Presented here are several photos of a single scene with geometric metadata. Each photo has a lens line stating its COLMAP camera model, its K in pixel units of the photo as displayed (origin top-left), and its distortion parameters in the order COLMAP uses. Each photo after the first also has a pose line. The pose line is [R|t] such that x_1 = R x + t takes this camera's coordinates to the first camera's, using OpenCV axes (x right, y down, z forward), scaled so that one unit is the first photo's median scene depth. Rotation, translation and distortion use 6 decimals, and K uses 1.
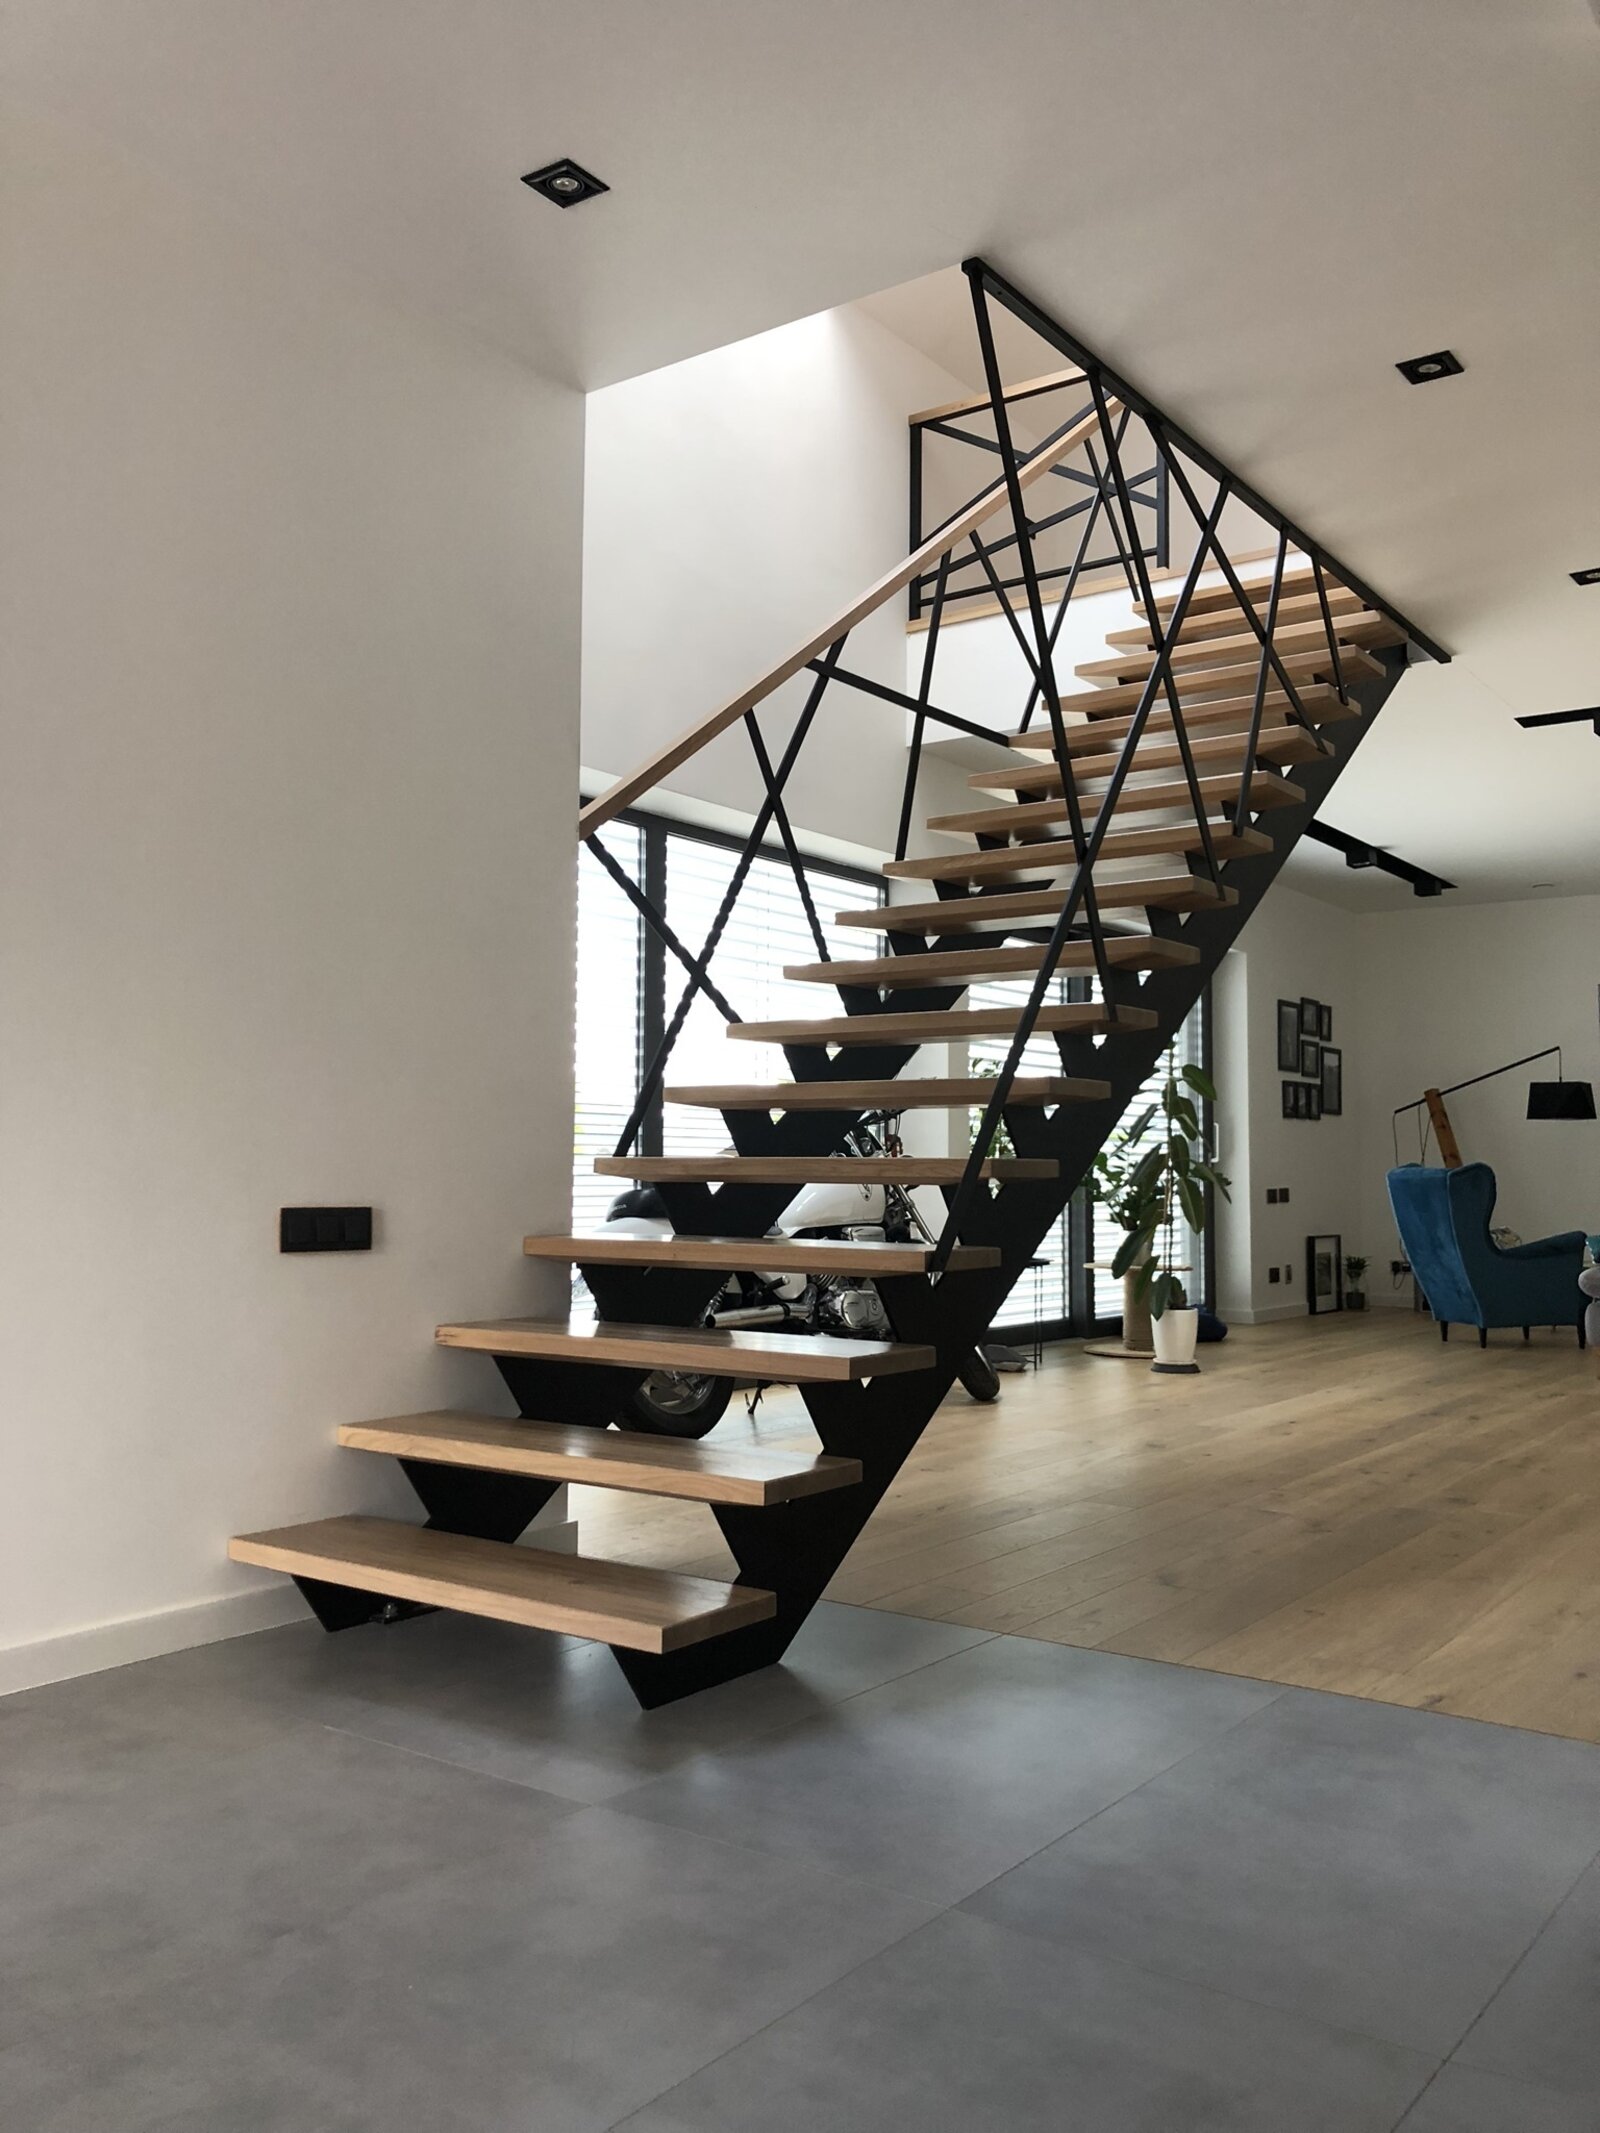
lens RADIAL K [[1757.8, 0, 800.0], [0, 1757.8, 1066.5], [0, 0, 1]] dist [0.011931, 0.000475]
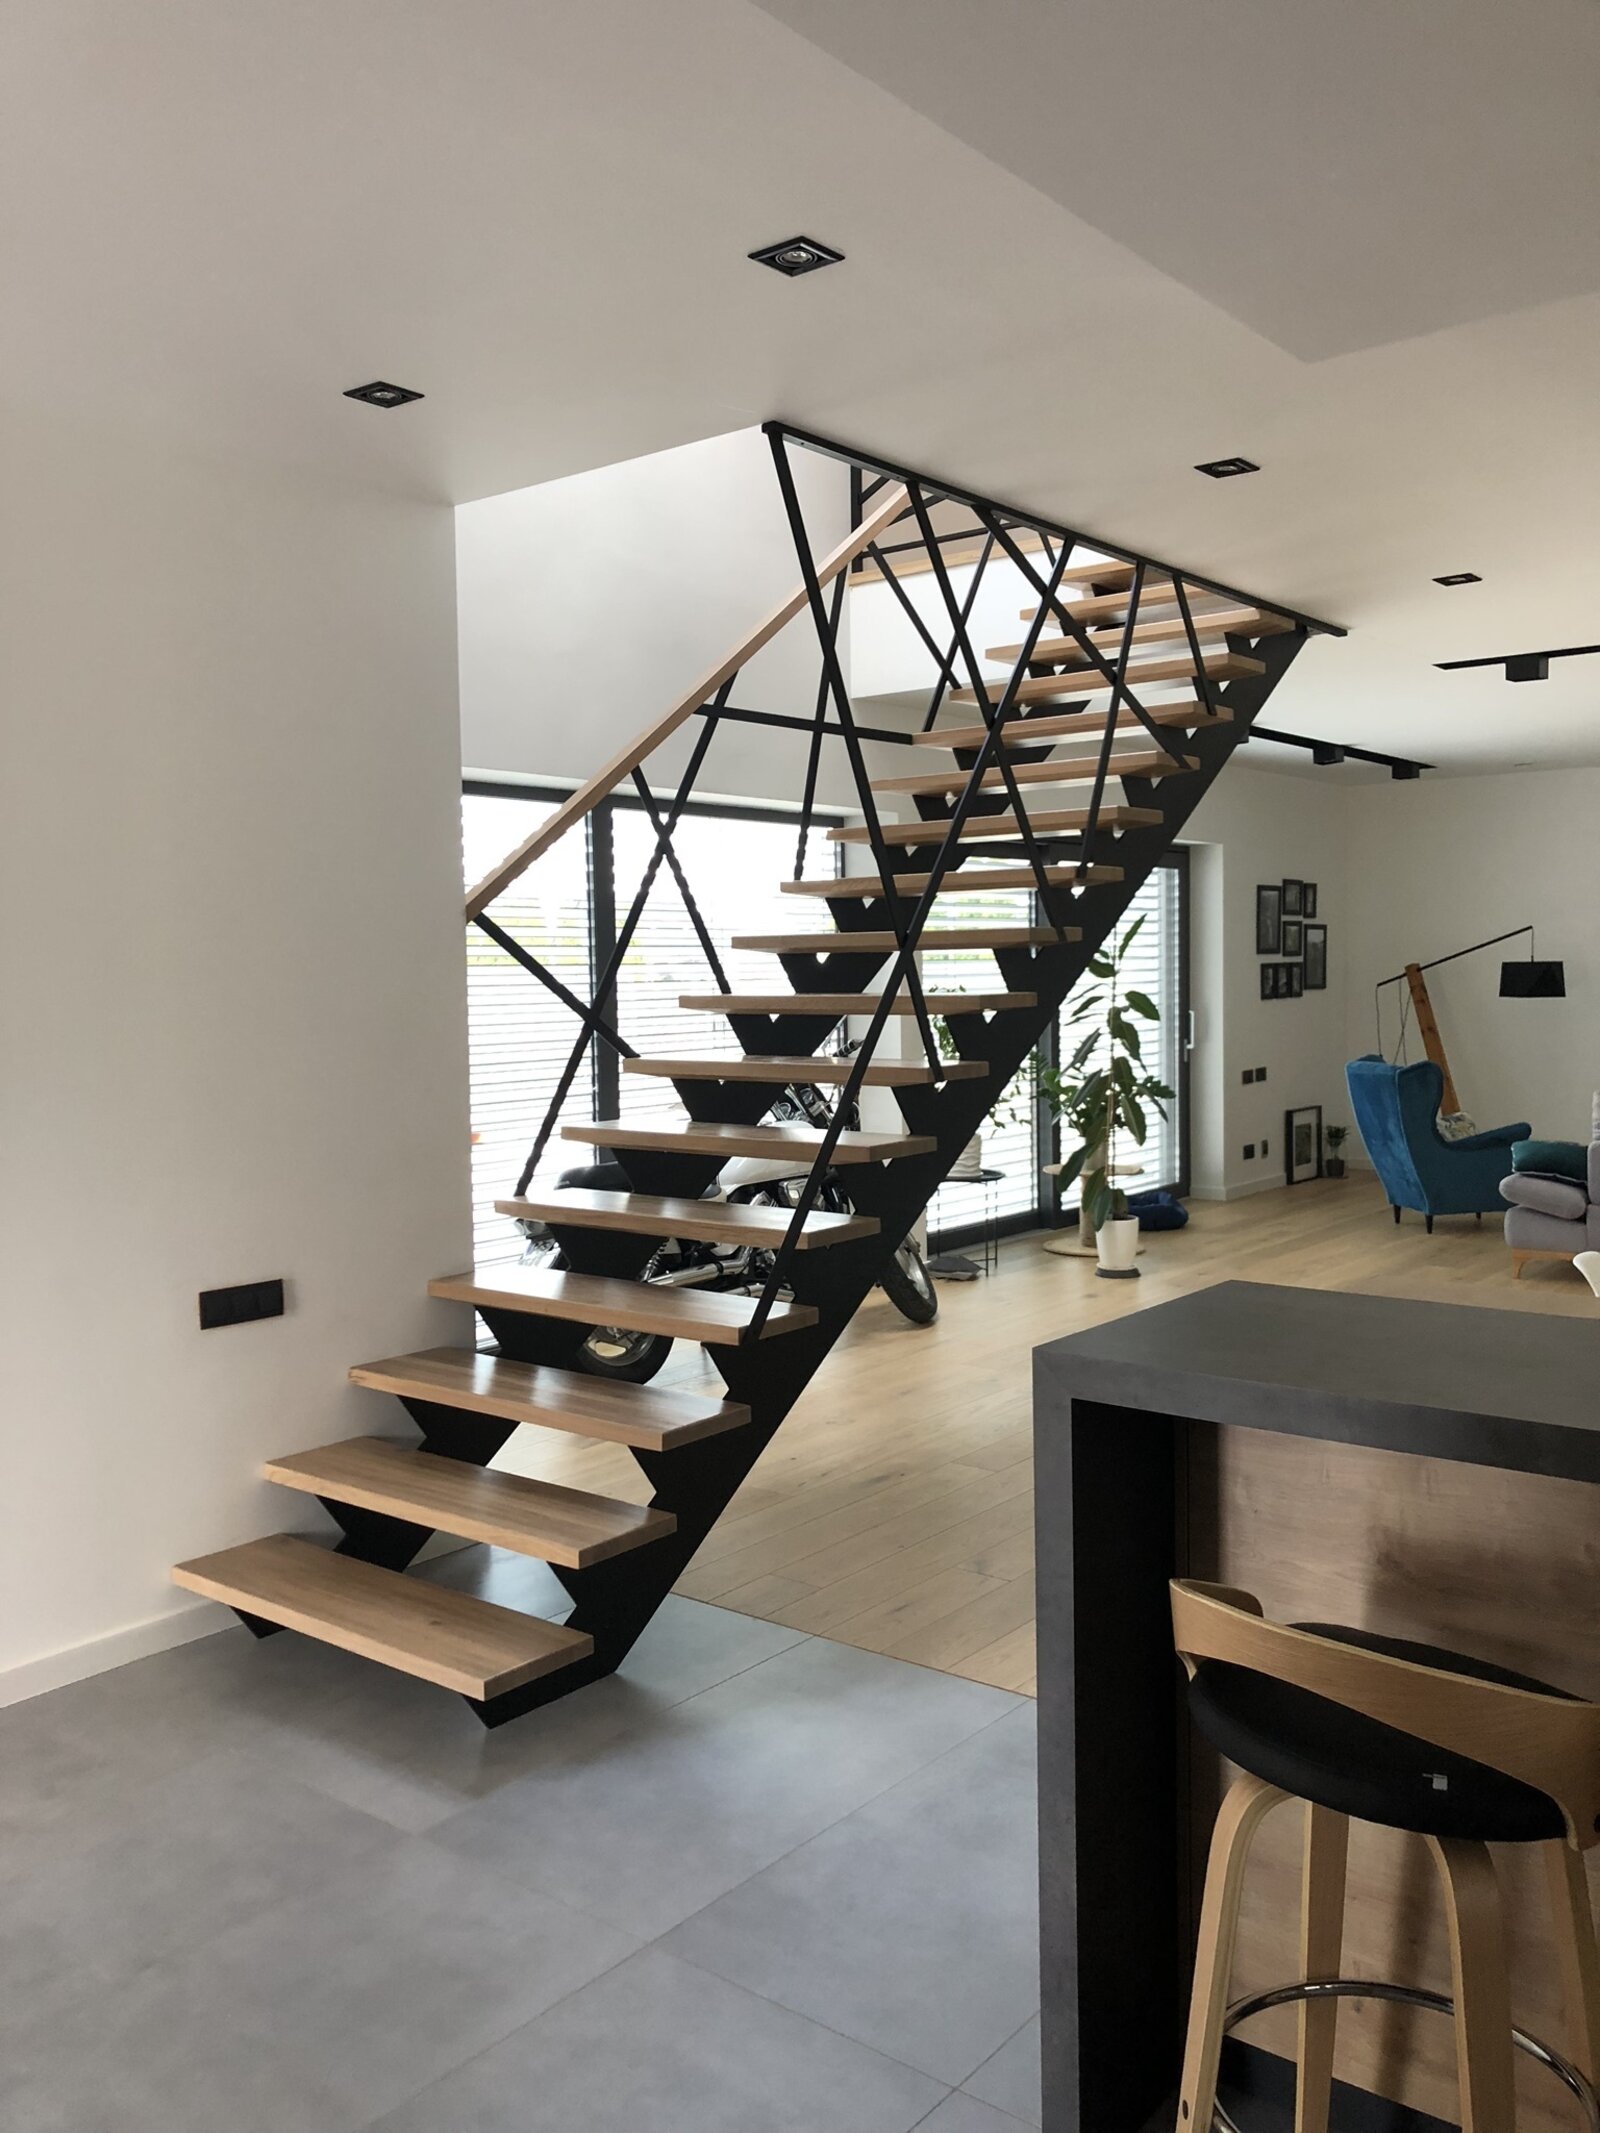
lens RADIAL K [[1743.5, 0, 800.0], [0, 1743.5, 1066.5], [0, 0, 1]] dist [0.023380, -0.001446]
pose [[0.998495, -0.020905, -0.050705, 0.094312], [0.026922, 0.992282, 0.121046, -0.111384], [0.047783, -0.122229, 0.991351, -0.070549]]
